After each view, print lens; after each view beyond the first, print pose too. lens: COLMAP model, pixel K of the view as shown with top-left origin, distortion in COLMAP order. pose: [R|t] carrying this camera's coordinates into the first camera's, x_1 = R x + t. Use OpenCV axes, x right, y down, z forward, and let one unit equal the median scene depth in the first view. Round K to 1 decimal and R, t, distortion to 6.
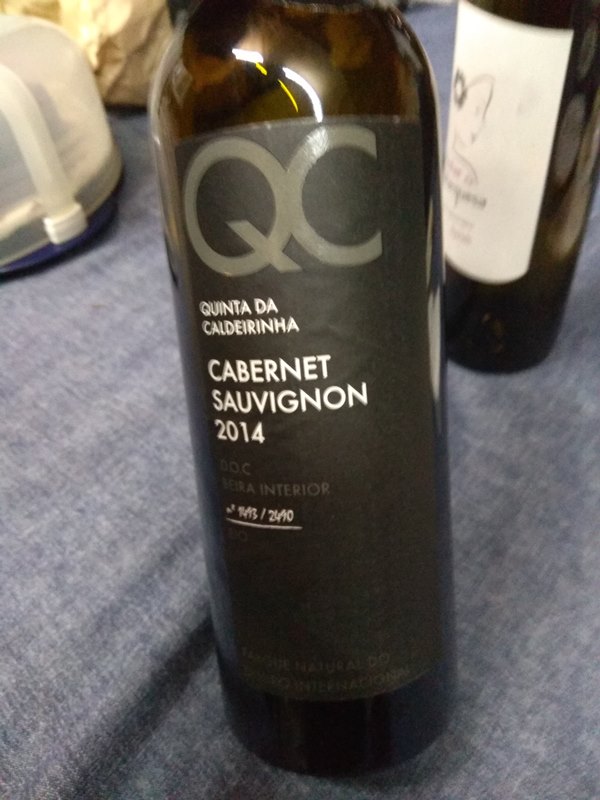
lens RADIAL K [[592.1, 0, 300.0], [0, 592.1, 400.0], [0, 0, 1]] dist [0.045240, -0.108491]
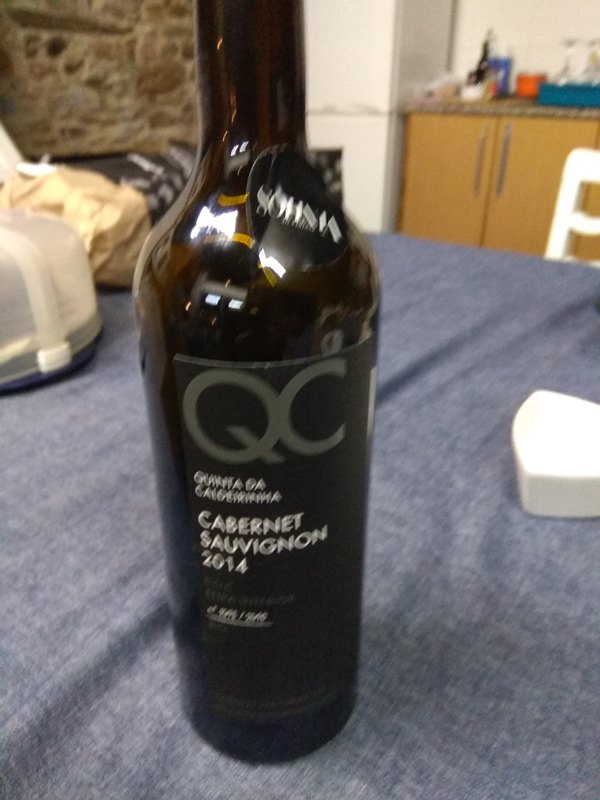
lens RADIAL K [[592.1, 0, 300.0], [0, 592.1, 400.0], [0, 0, 1]] dist [0.045240, -0.108491]
pose [[0.996138, 0.028871, 0.082924, 0.023259], [-0.000668, 0.946861, -0.321642, 0.270590], [-0.087803, 0.320344, 0.943223, -0.267941]]
